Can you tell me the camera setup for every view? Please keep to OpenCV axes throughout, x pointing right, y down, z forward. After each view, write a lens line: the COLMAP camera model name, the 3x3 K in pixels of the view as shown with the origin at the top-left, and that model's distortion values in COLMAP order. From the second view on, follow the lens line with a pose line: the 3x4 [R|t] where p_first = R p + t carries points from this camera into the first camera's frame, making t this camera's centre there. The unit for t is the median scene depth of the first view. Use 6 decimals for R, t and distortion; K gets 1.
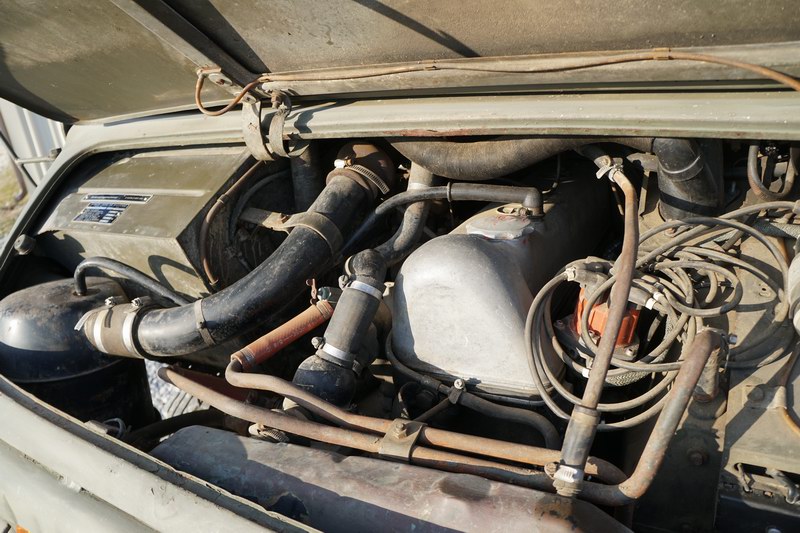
lens RADIAL K [[645.1, 0, 399.9], [0, 645.1, 262.6], [0, 0, 1]] dist [-0.156283, 0.092376]
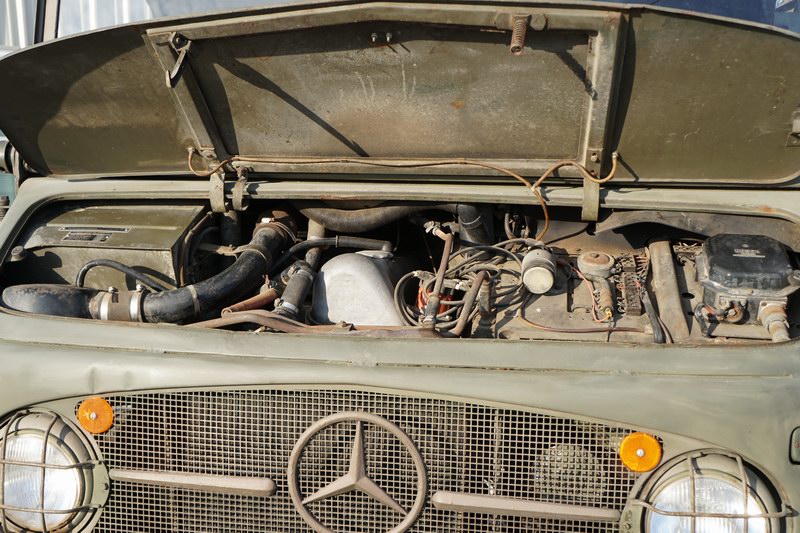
lens RADIAL K [[933.9, 0, 400.7], [0, 933.9, 258.3], [0, 0, 1]] dist [0.062251, 0.000000]
pose [[0.945687, 0.082051, 0.314553, -0.546664], [0.007512, 0.961848, -0.273482, 0.621395], [-0.324991, 0.260991, 0.908991, -1.270661]]
